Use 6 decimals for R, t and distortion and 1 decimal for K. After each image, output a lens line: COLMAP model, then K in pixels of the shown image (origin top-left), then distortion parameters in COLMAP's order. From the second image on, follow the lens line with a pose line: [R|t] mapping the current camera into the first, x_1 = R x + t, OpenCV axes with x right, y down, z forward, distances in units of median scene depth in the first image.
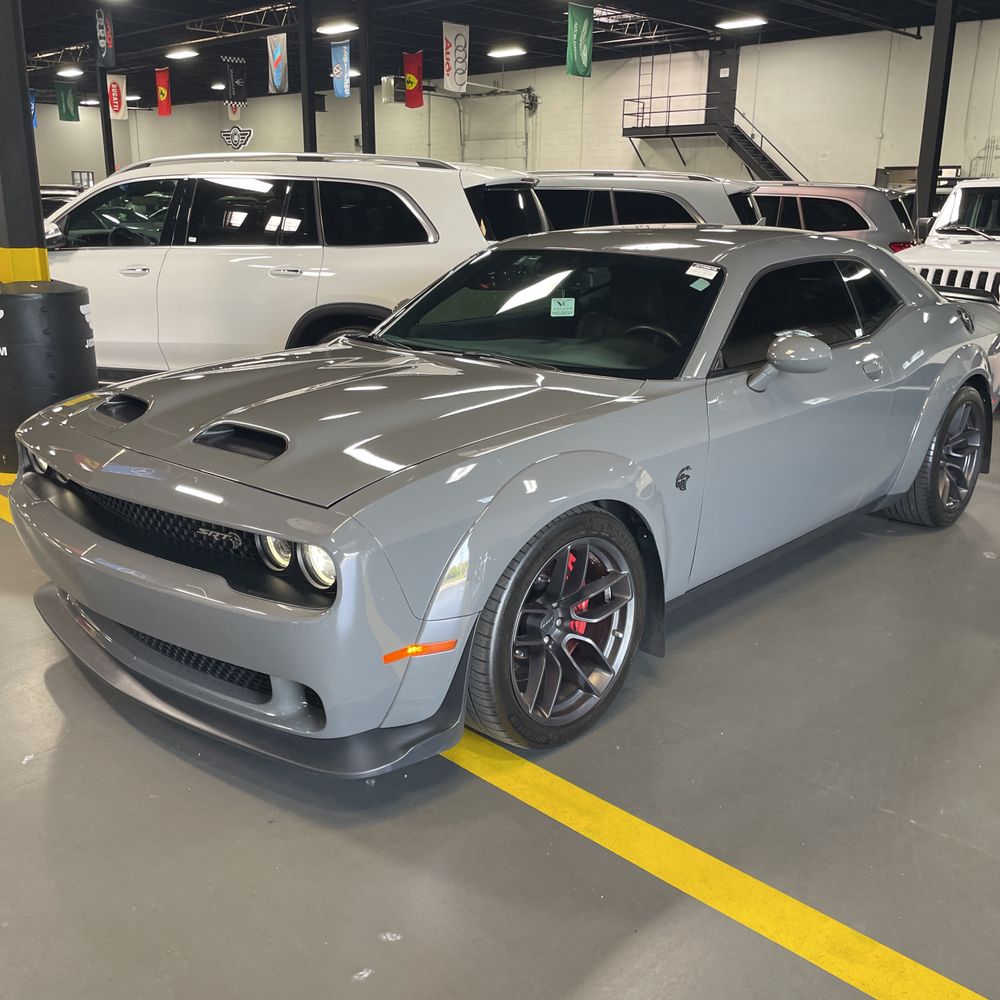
lens RADIAL K [[1045.8, 0, 516.1], [0, 1045.8, 490.8], [0, 0, 1]] dist [0.035452, 0.000000]
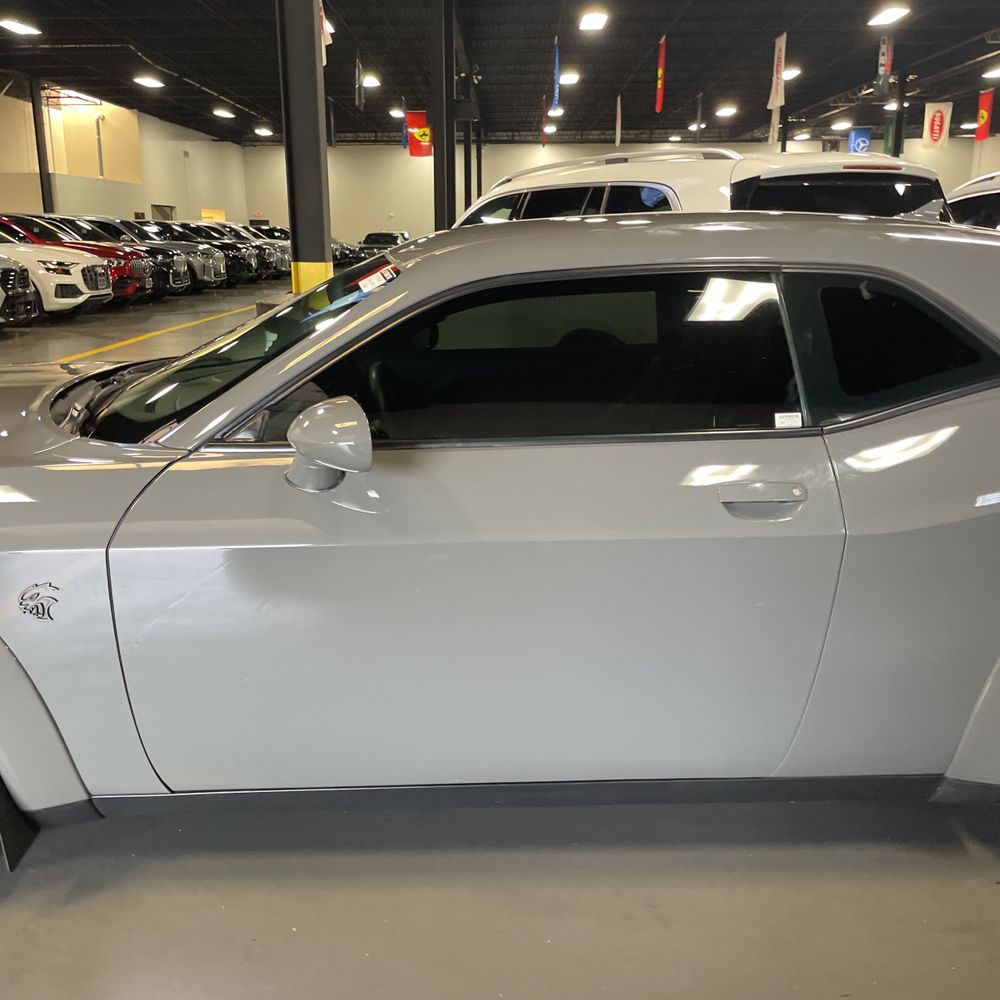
lens RADIAL K [[1045.8, 0, 495.6], [0, 1045.8, 480.3], [0, 0, 1]] dist [0.035452, 0.000000]
pose [[0.695324, 0.145881, -0.703735, 0.097204], [-0.174790, 0.984108, 0.031299, -0.018682], [0.697118, 0.101243, 0.709773, 0.093584]]
